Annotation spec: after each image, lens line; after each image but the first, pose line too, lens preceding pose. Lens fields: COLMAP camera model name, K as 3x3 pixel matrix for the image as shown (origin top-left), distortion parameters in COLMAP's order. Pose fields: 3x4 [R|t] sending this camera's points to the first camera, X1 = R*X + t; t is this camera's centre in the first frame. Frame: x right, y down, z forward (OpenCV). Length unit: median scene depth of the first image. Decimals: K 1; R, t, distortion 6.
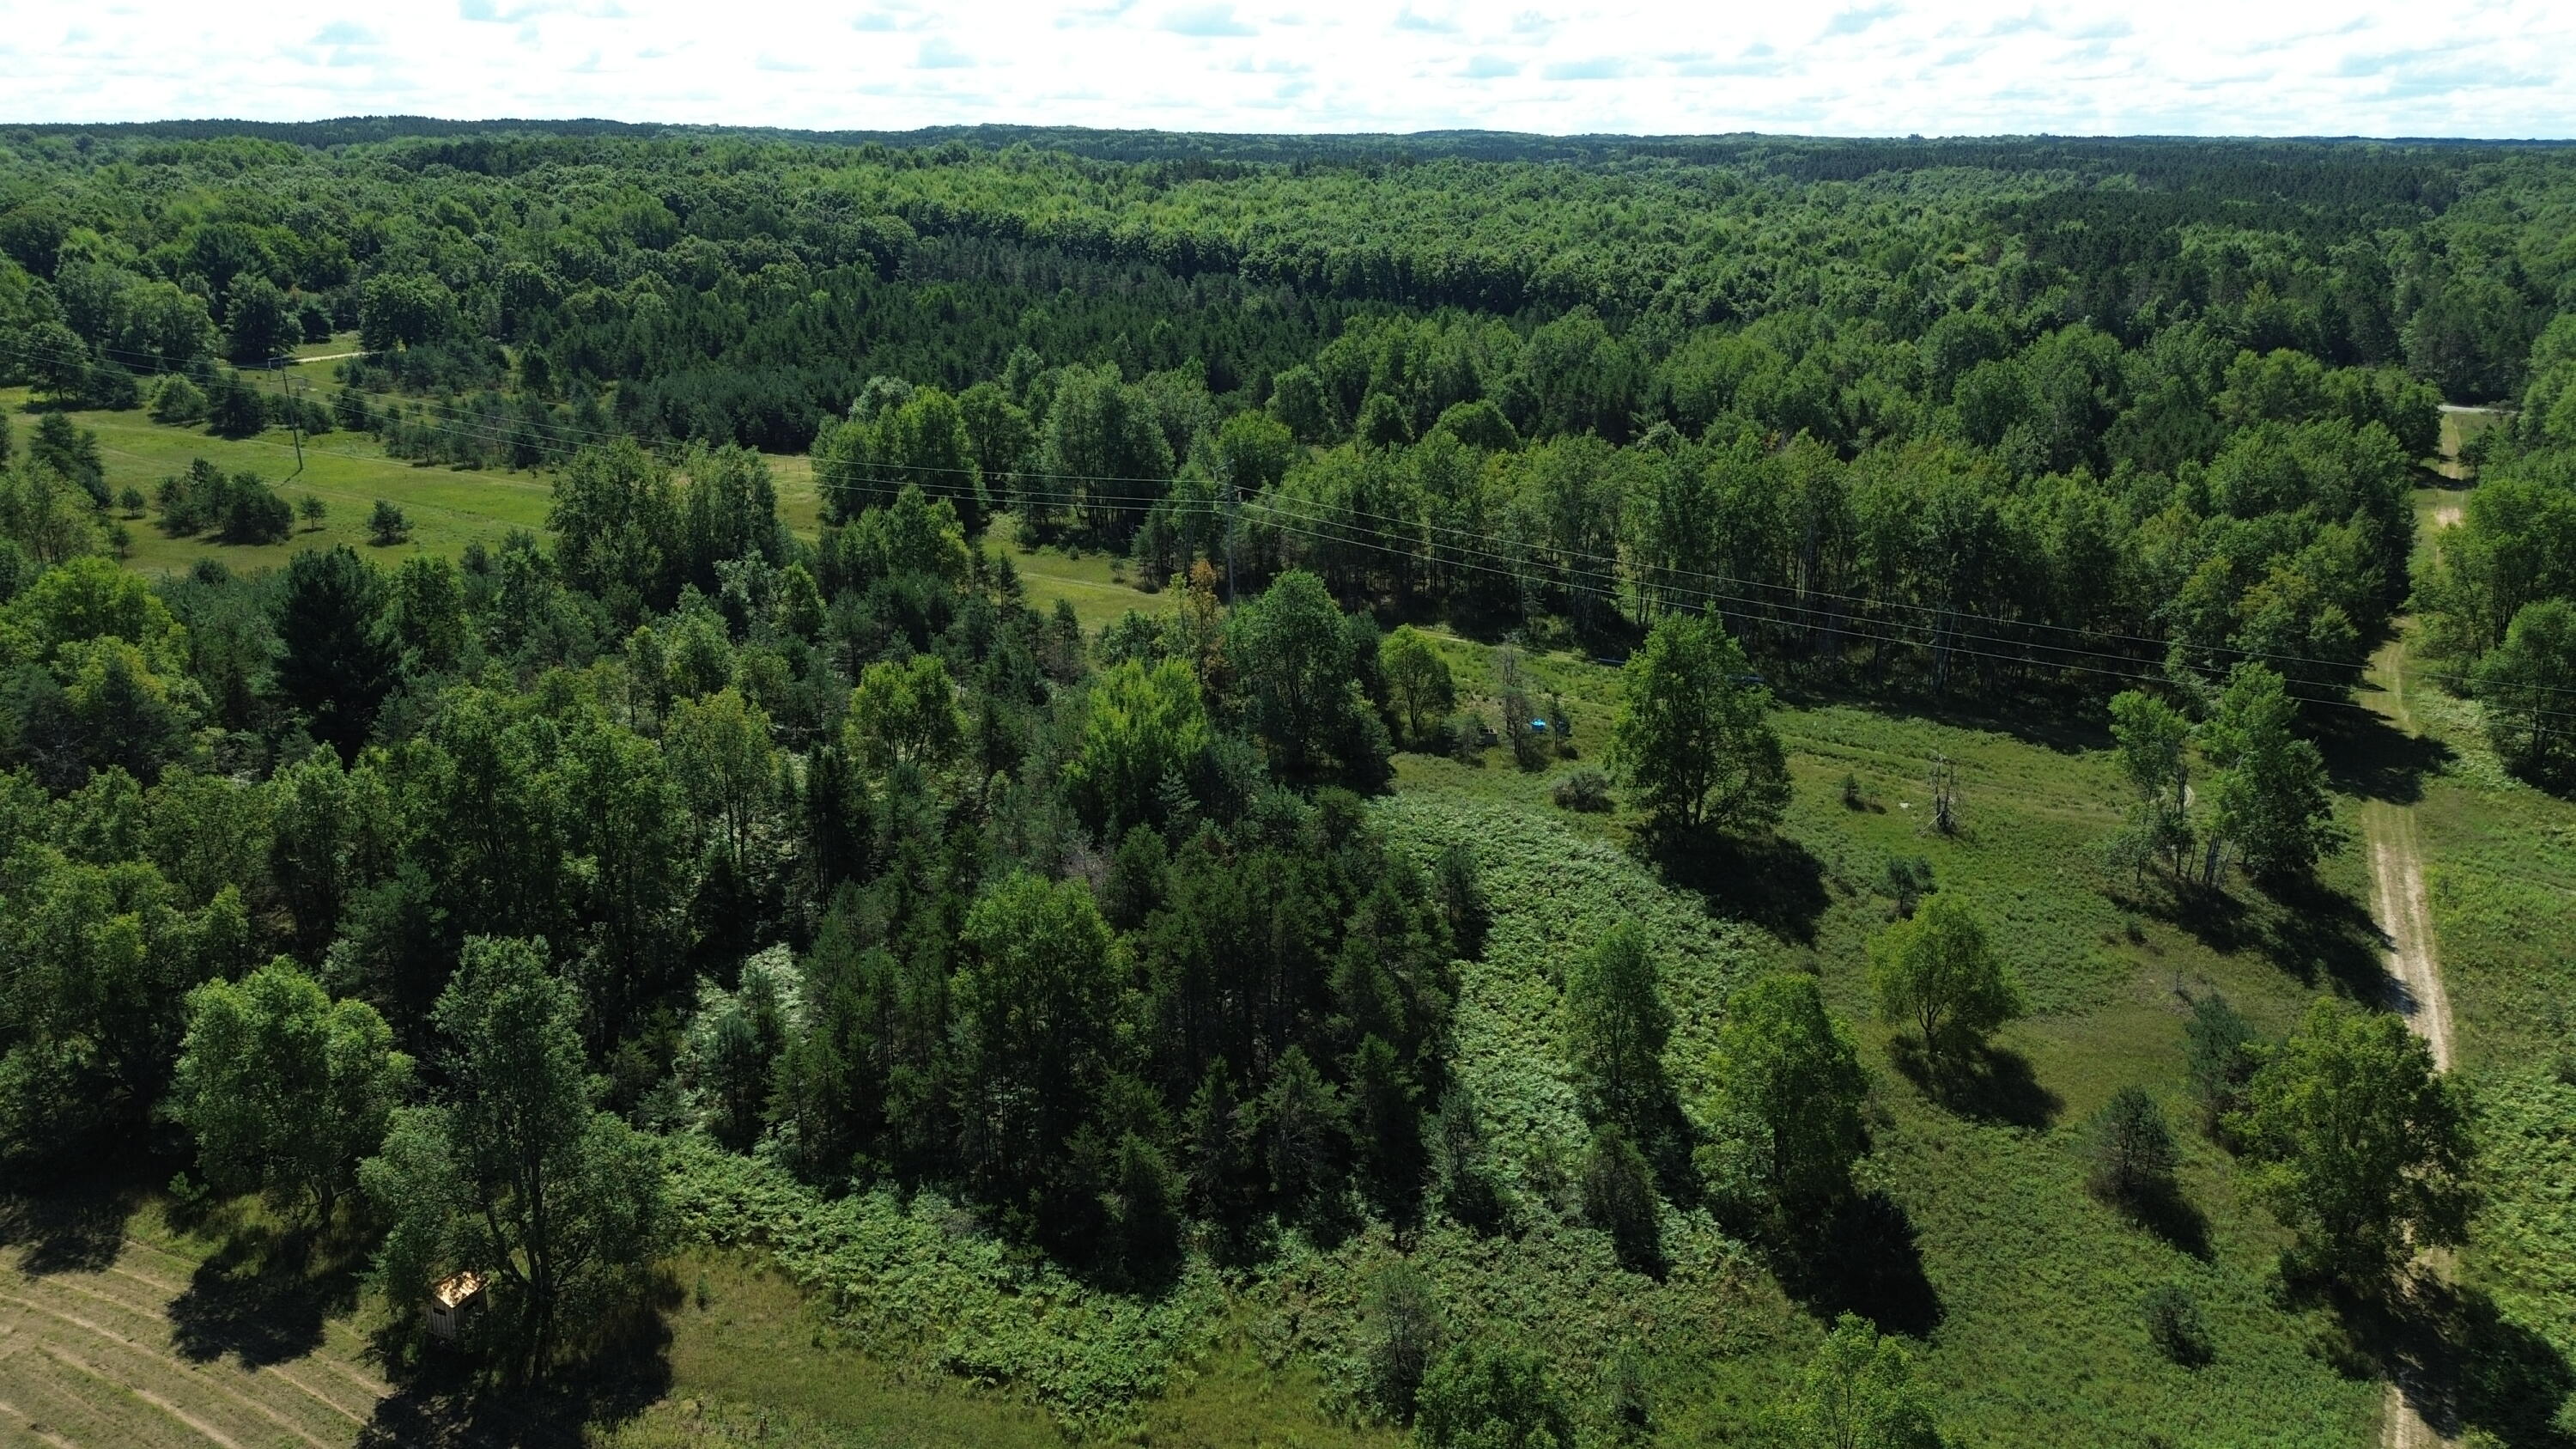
lens RADIAL K [[1825.8, 0, 1280.4], [0, 1825.8, 733.9], [0, 0, 1]] dist [0.074975, -0.073706]
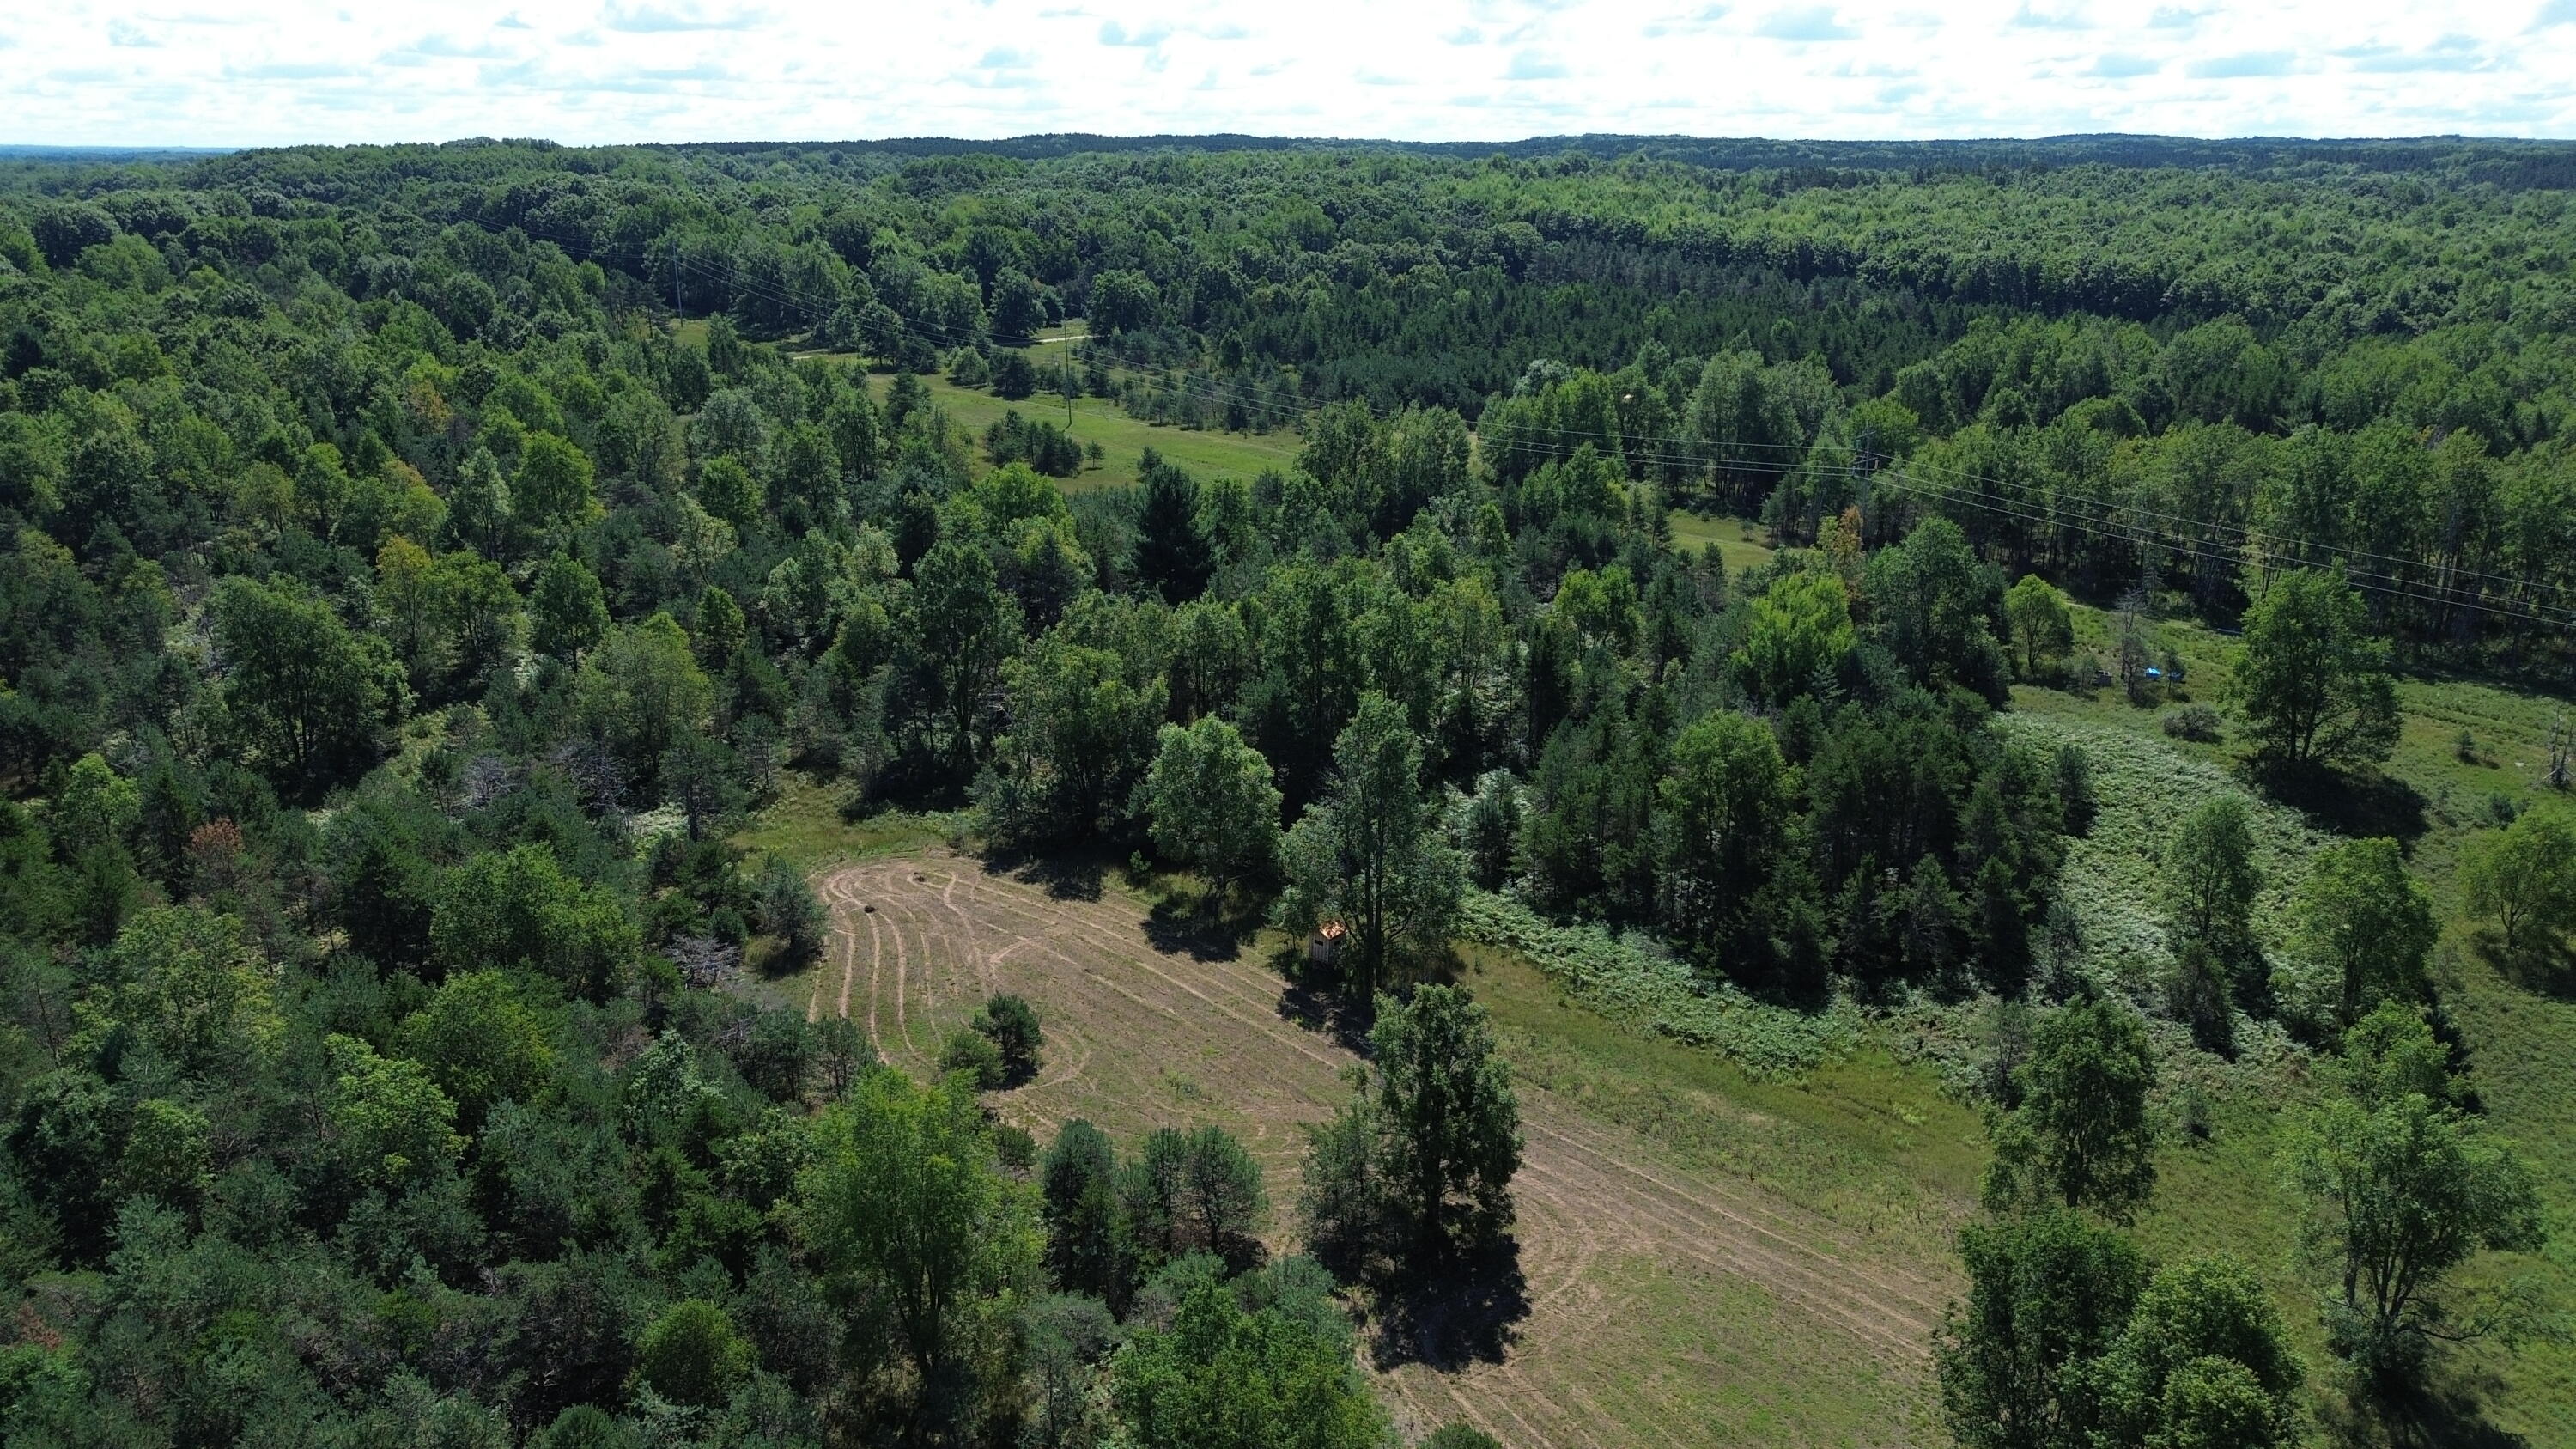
lens RADIAL K [[1825.8, 0, 1280.4], [0, 1825.8, 733.9], [0, 0, 1]] dist [0.074975, -0.073706]
pose [[0.954118, 0.089684, -0.285686, -0.030073], [-0.091036, 0.995811, 0.008573, 0.052860], [0.285258, 0.017828, 0.958285, -0.170427]]
